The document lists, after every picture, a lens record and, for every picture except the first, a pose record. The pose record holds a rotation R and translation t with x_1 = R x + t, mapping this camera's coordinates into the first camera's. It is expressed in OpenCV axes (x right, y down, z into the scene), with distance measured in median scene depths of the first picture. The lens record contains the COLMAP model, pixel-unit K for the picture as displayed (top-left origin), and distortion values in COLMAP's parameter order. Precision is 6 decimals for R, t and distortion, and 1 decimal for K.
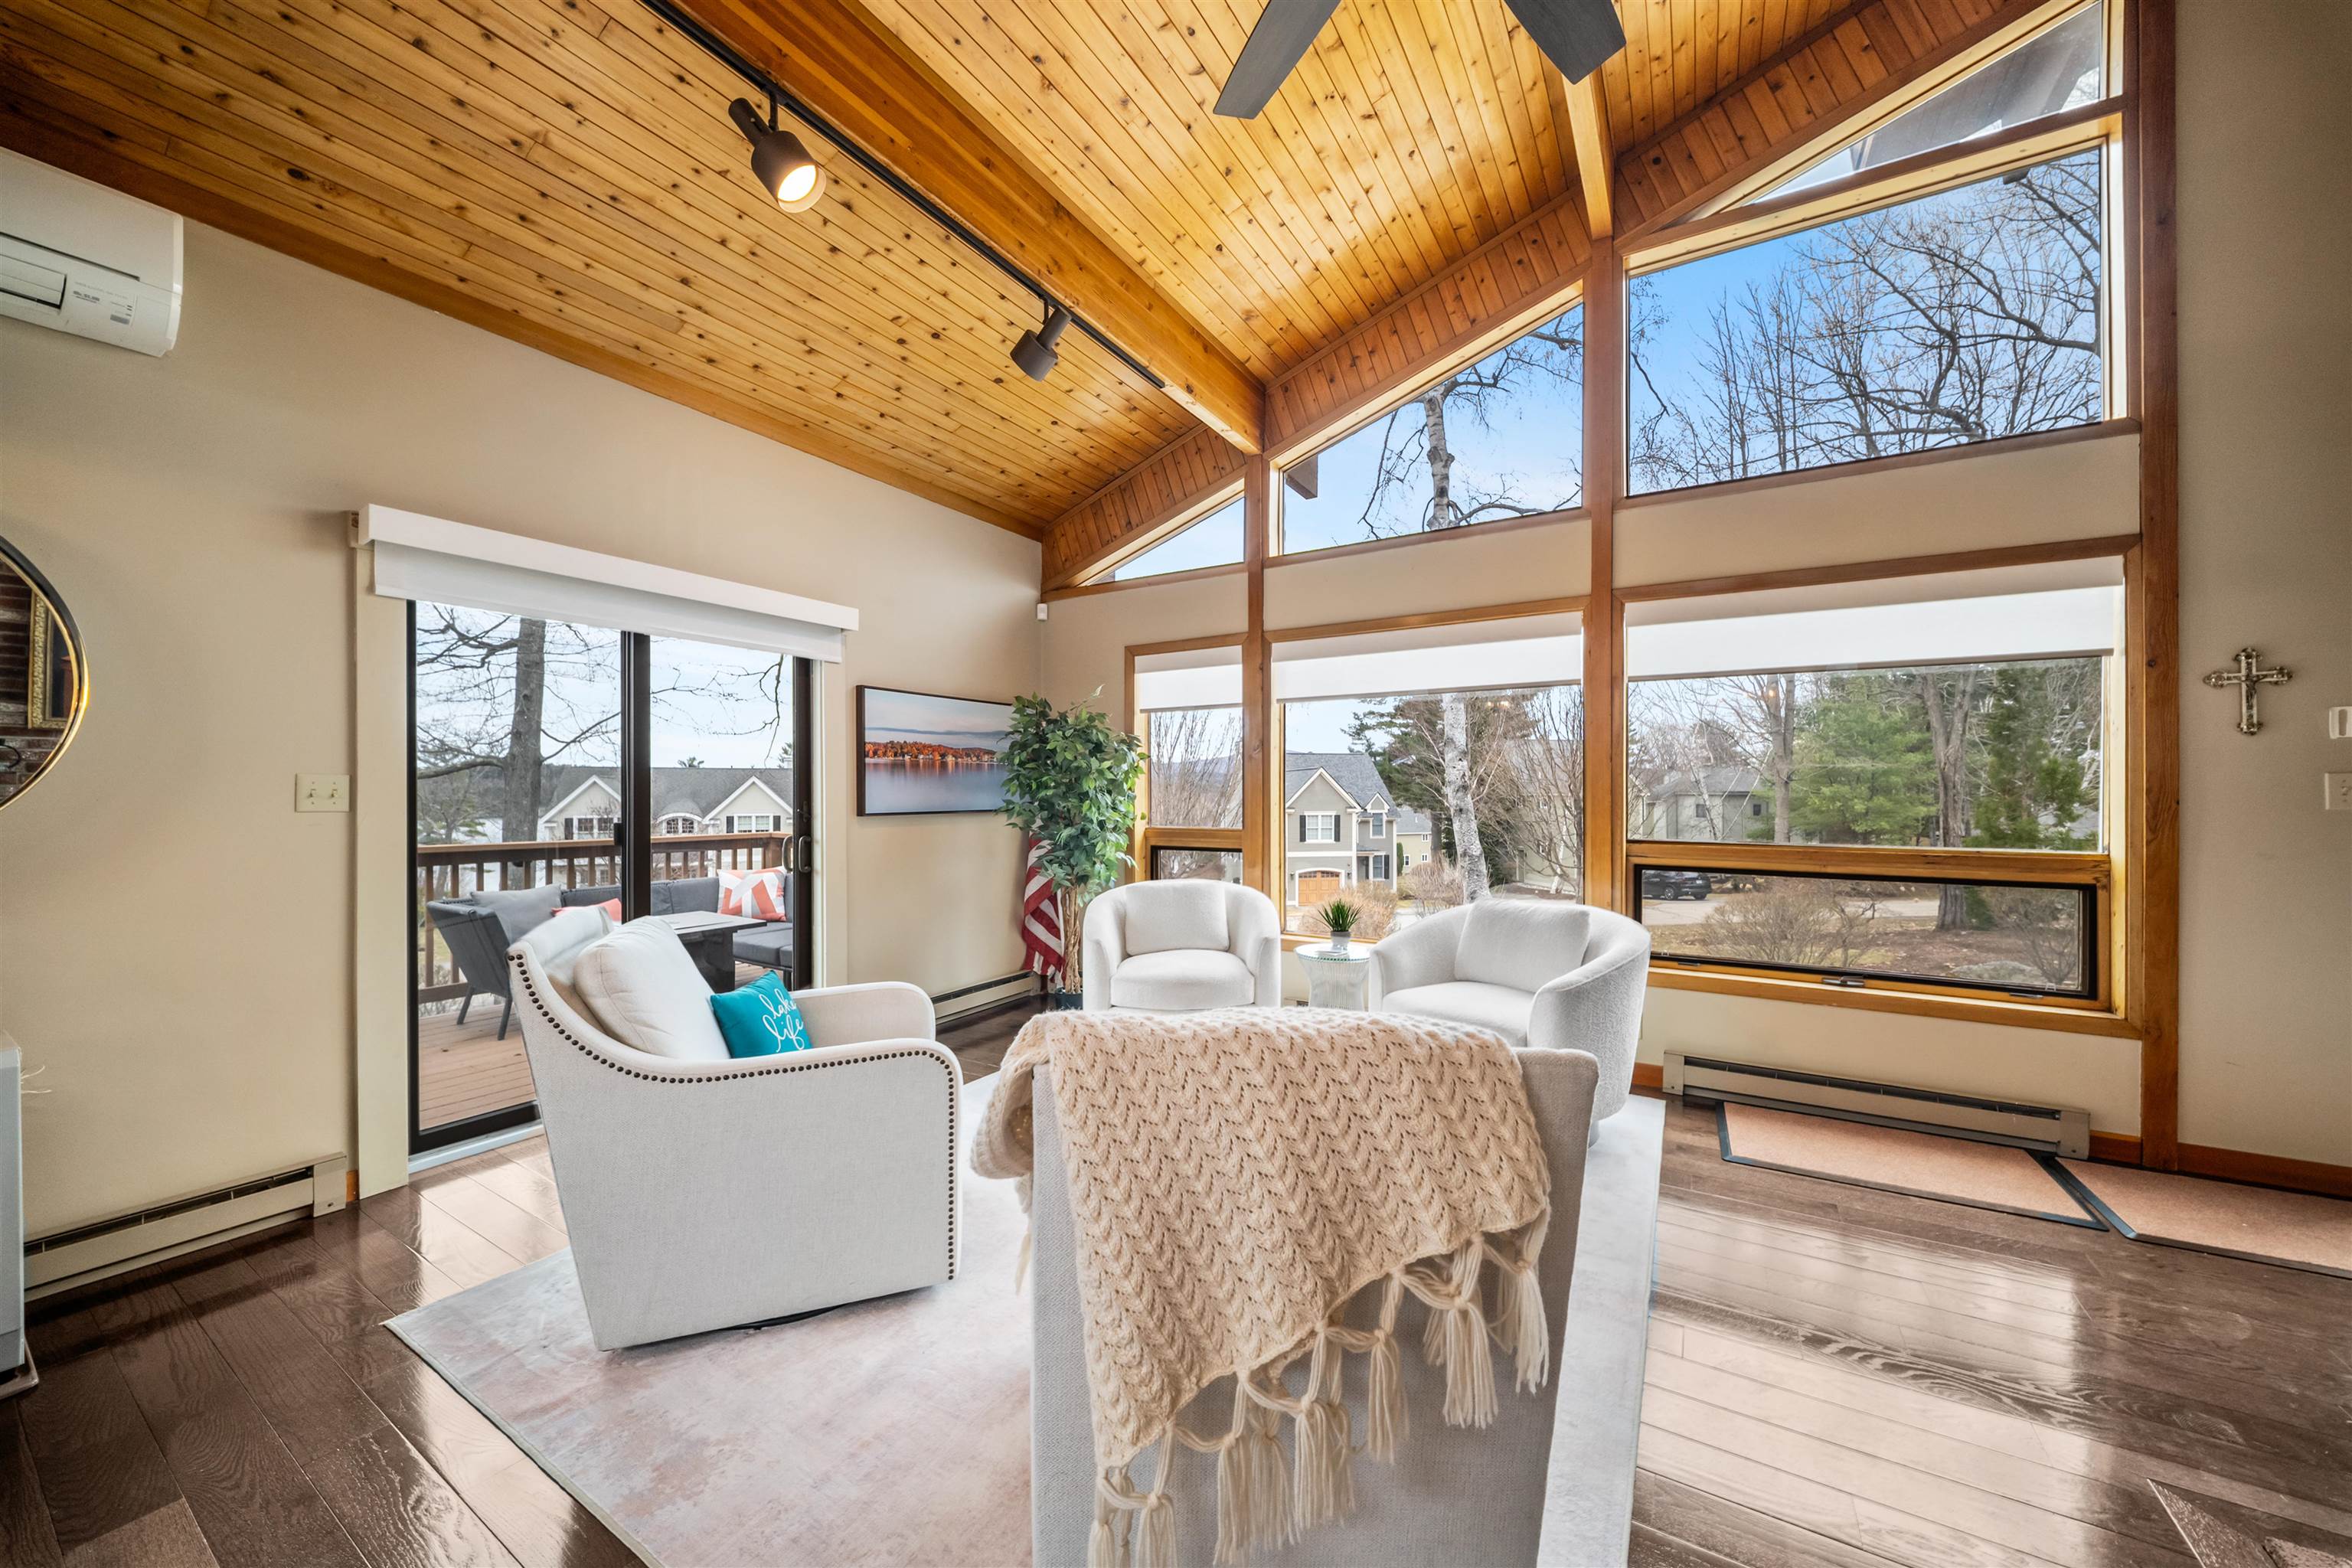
lens RADIAL K [[855.3, 0, 1175.9], [0, 855.3, 786.0], [0, 0, 1]] dist [-0.001914, -0.000824]
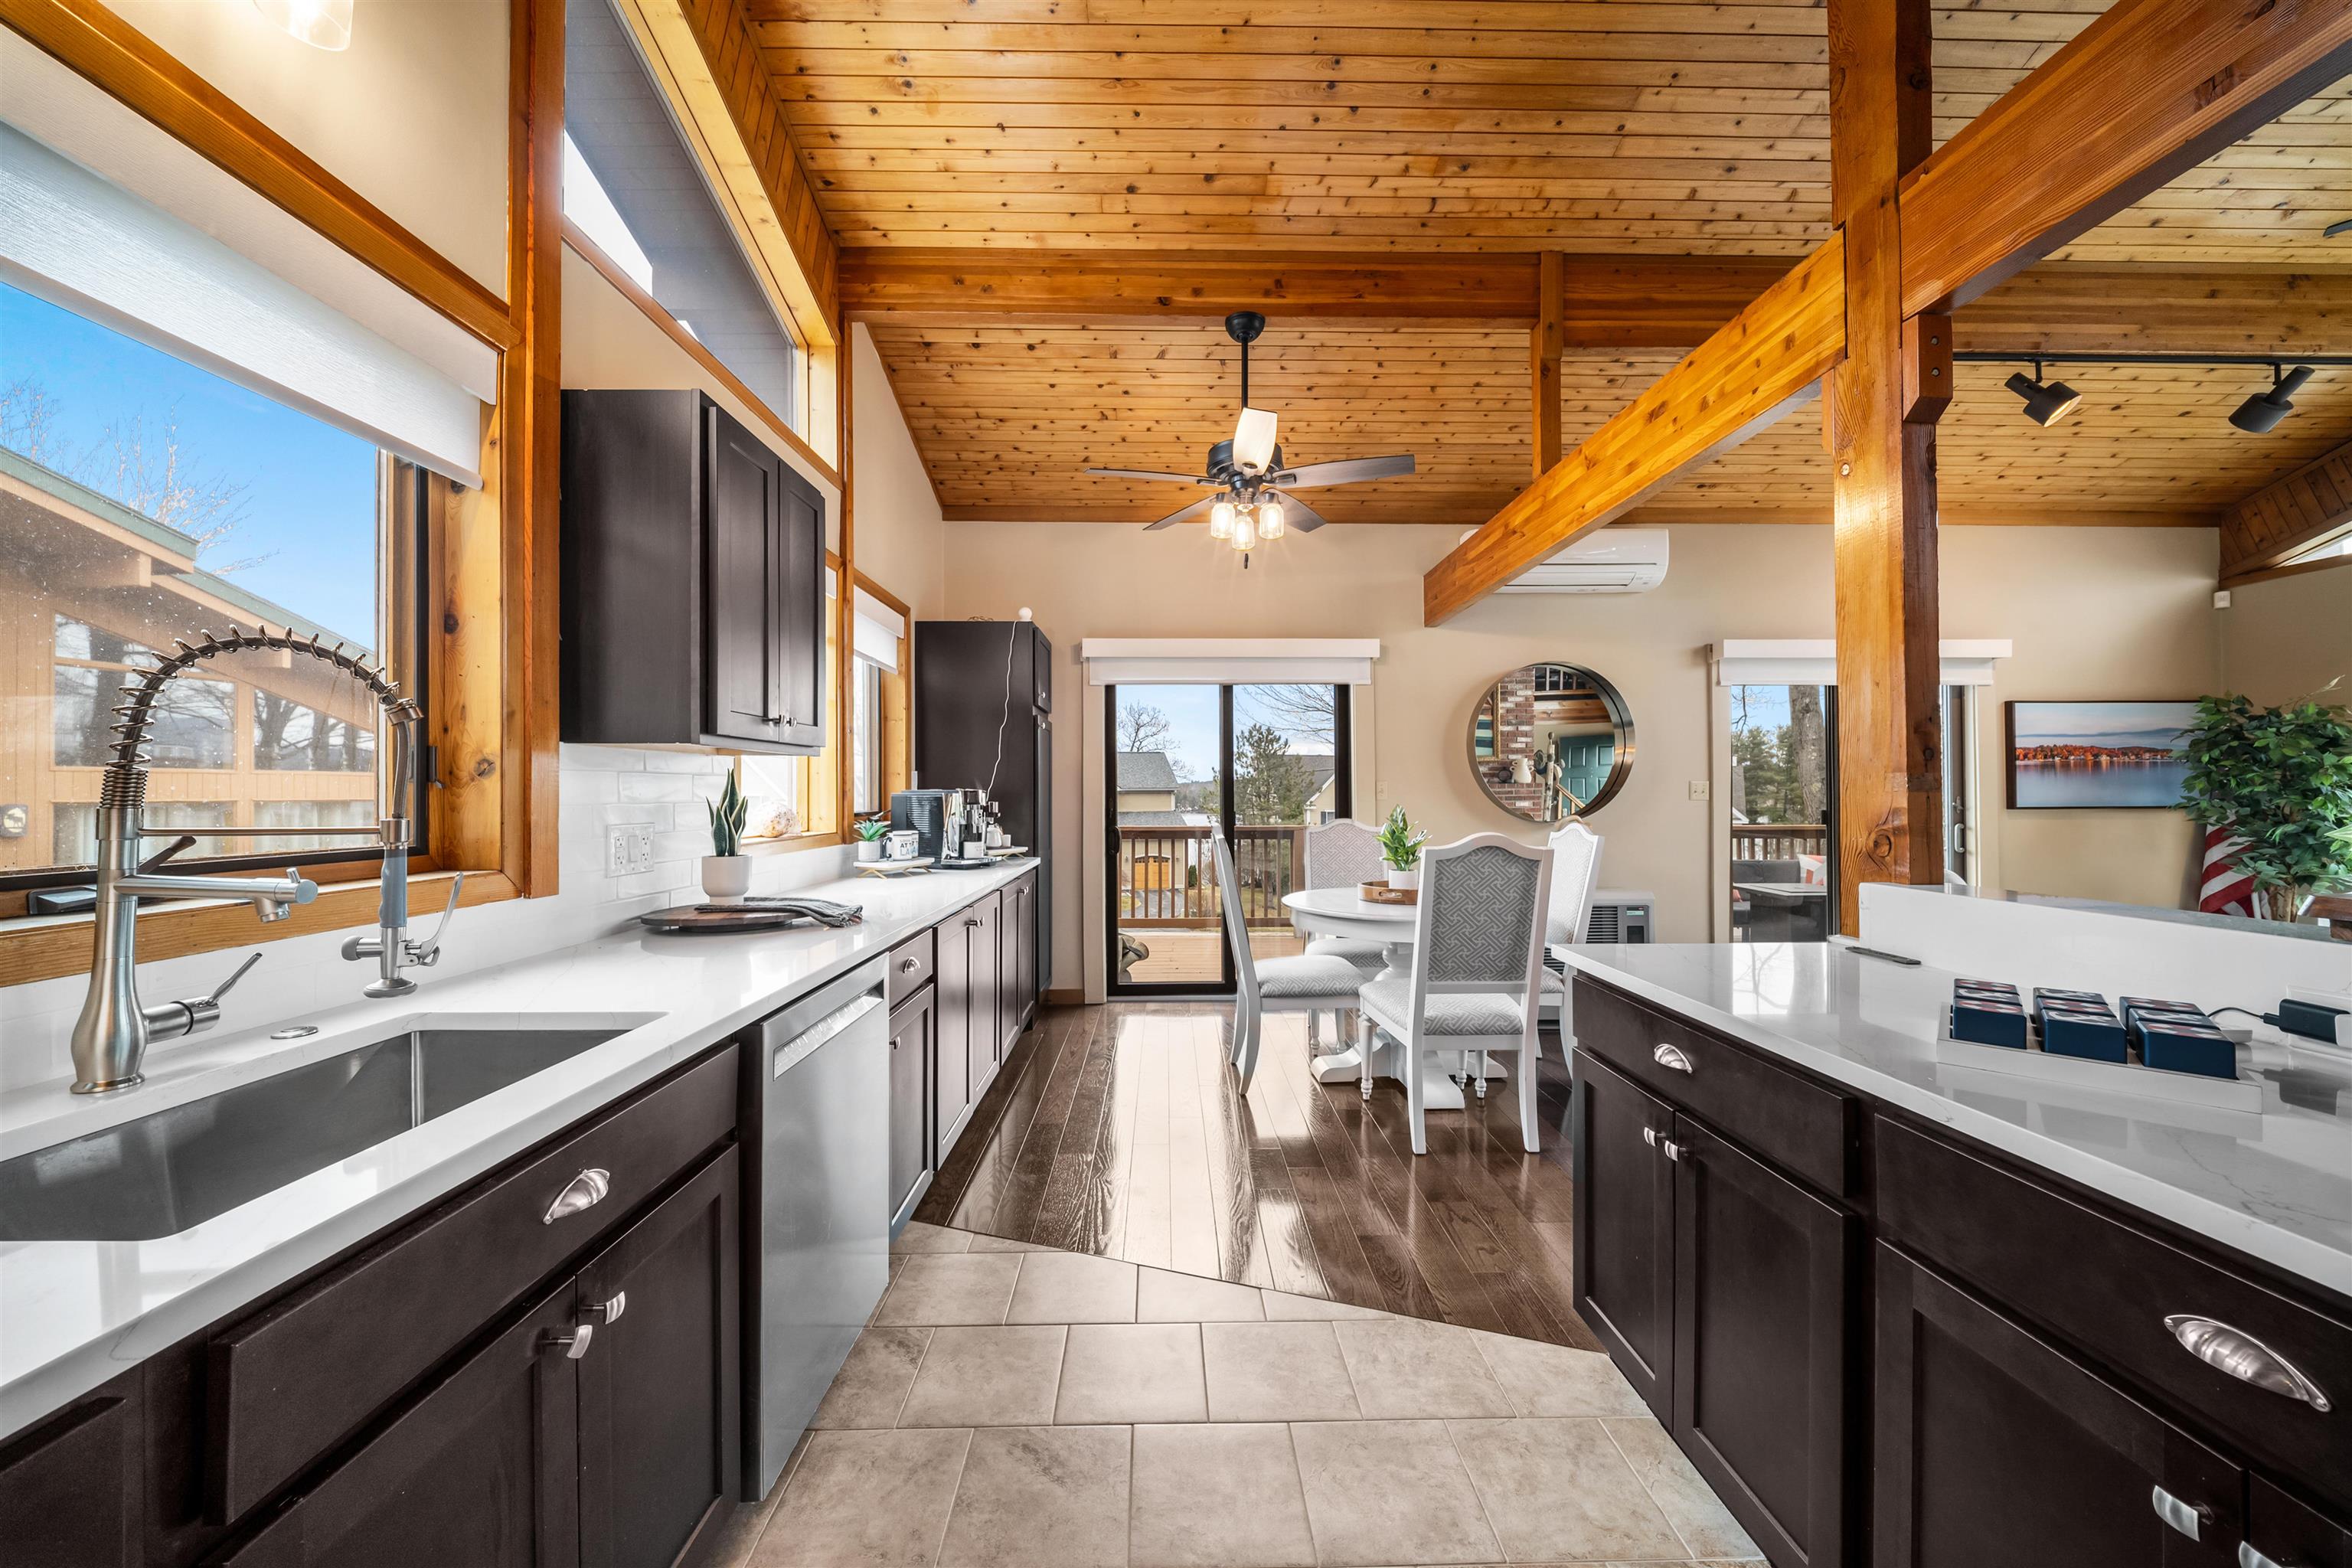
lens RADIAL K [[855.3, 0, 1175.9], [0, 855.3, 786.0], [0, 0, 1]] dist [-0.001914, -0.000824]
pose [[0.553854, -0.006200, -0.832591, -0.017157], [0.008464, 0.999963, -0.001815, -0.005057], [0.832571, -0.006042, 0.553886, -0.629483]]
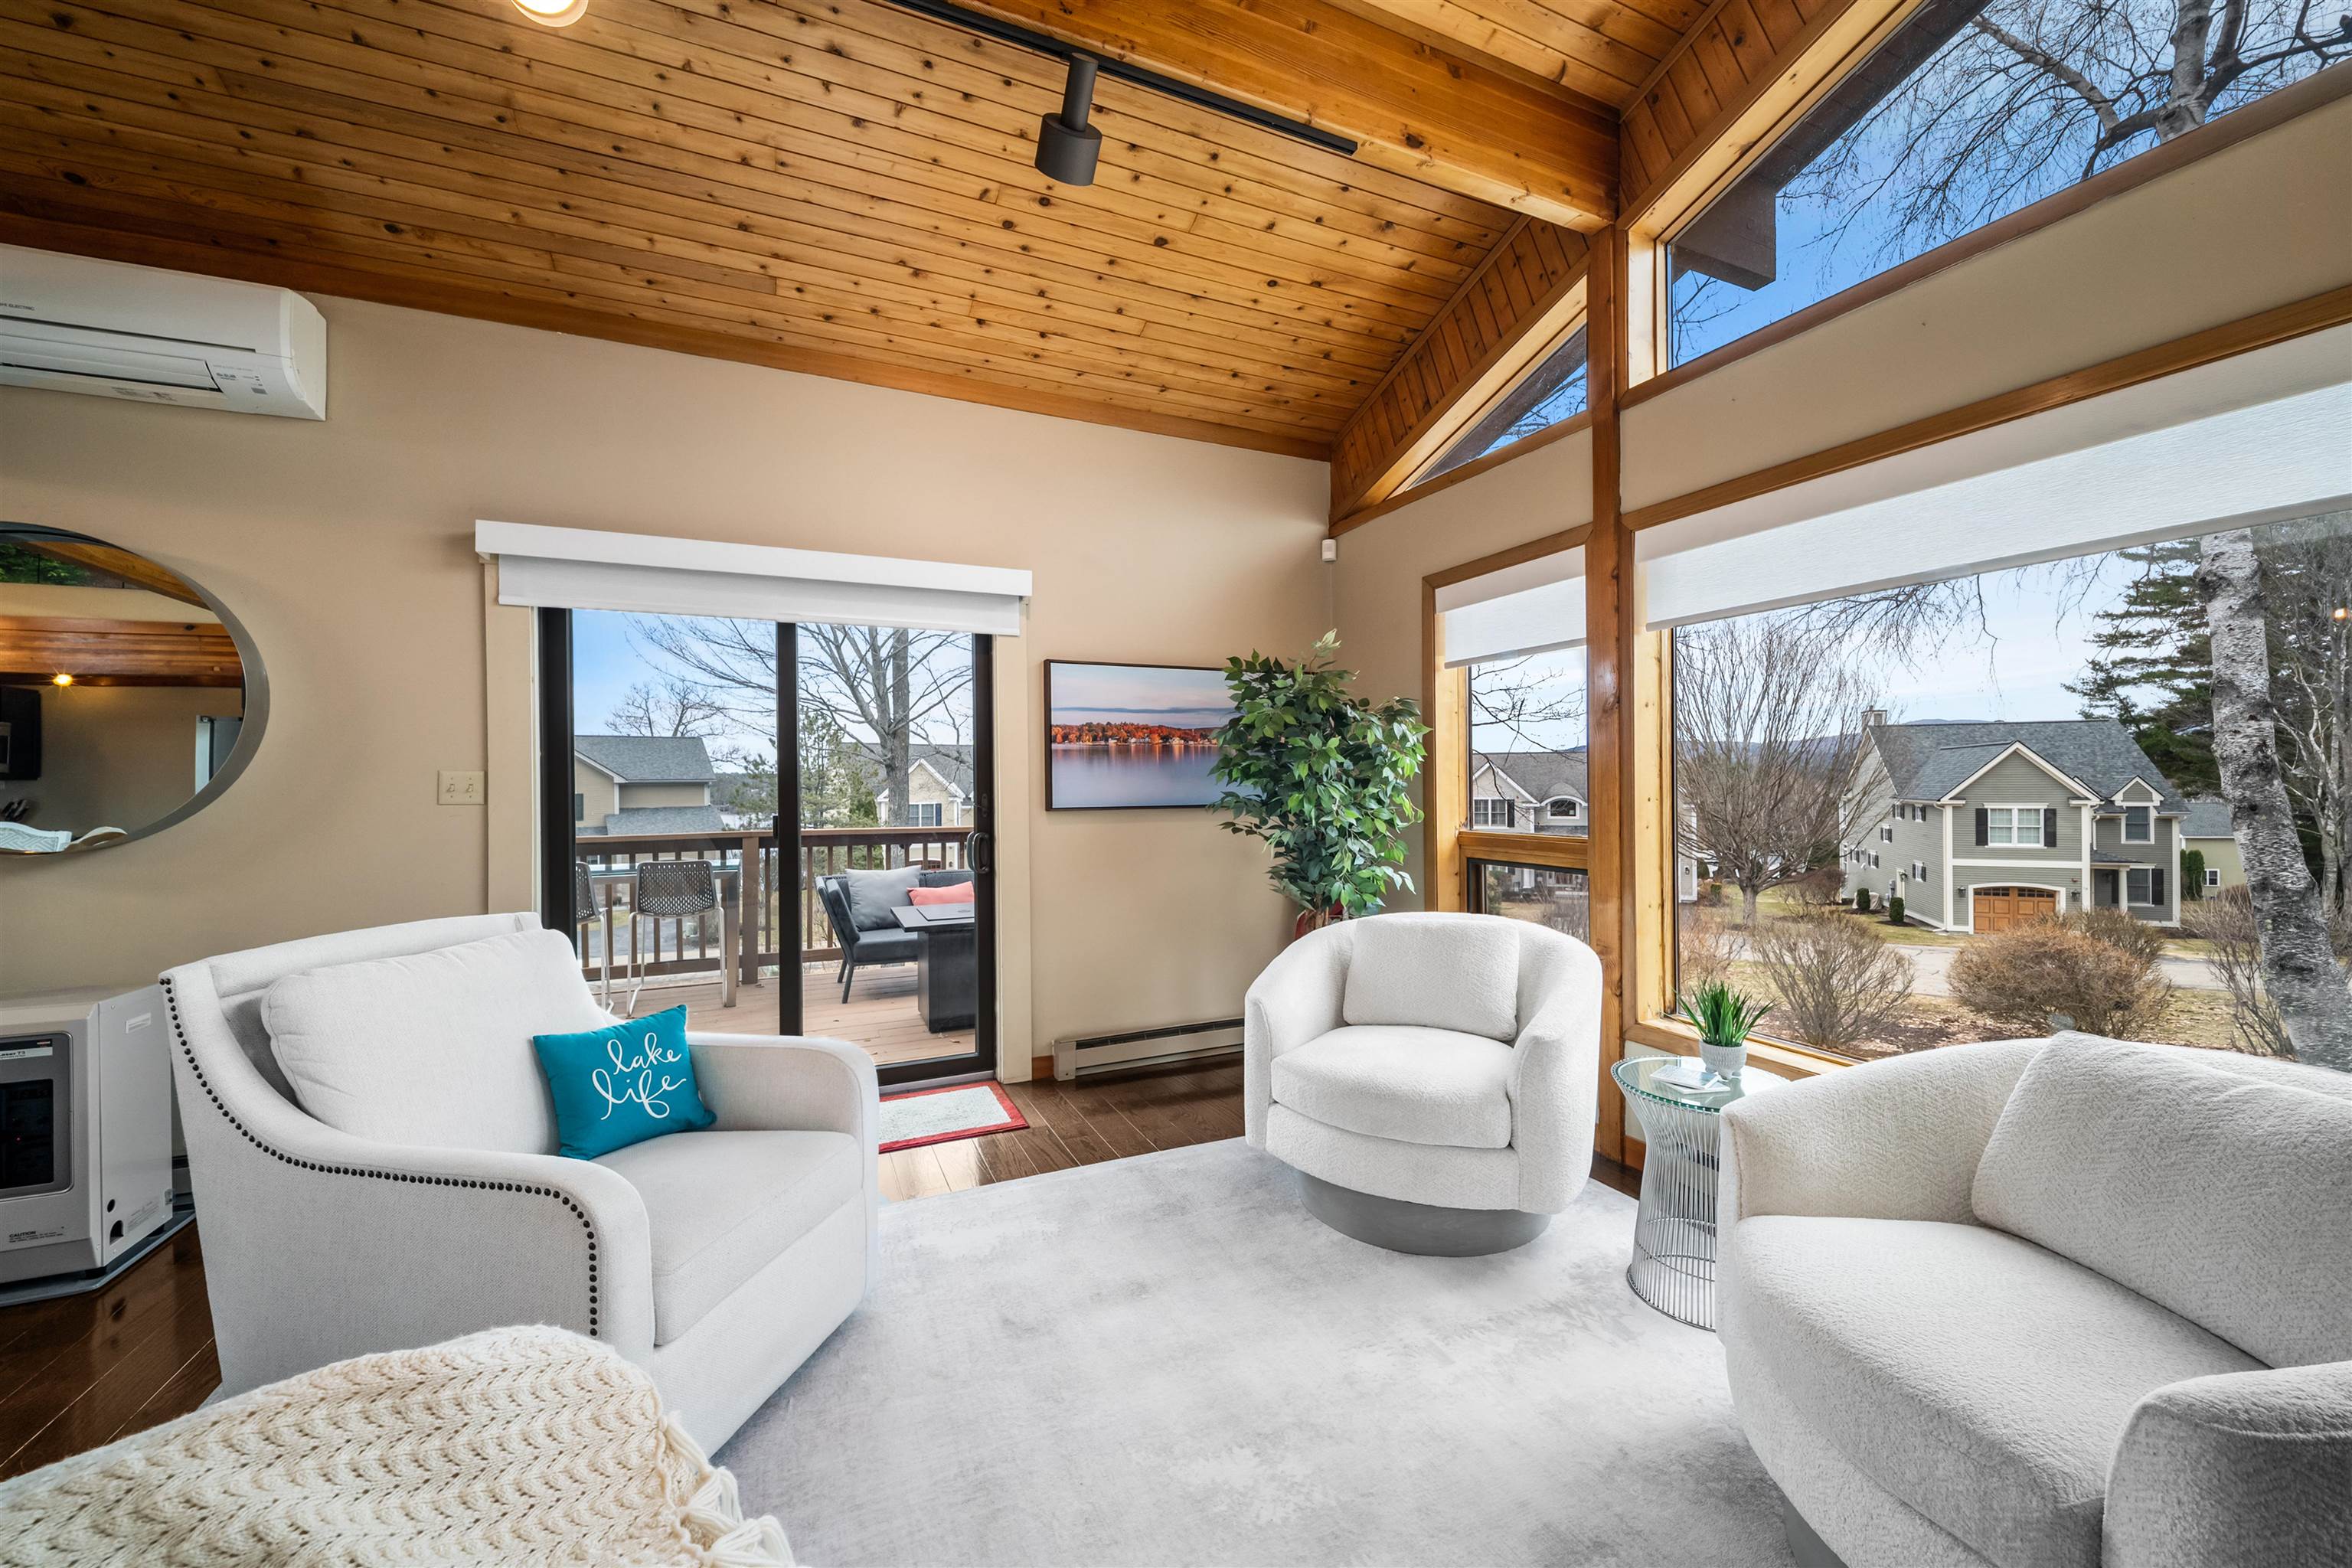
lens RADIAL K [[838.5, 0, 1172.7], [0, 838.5, 780.6], [0, 0, 1]] dist [-0.000774, -0.000593]
pose [[0.807270, -0.006197, -0.590150, 0.224332], [0.010507, 0.999937, 0.003872, 0.002263], [0.590089, -0.009326, 0.807285, 0.376258]]
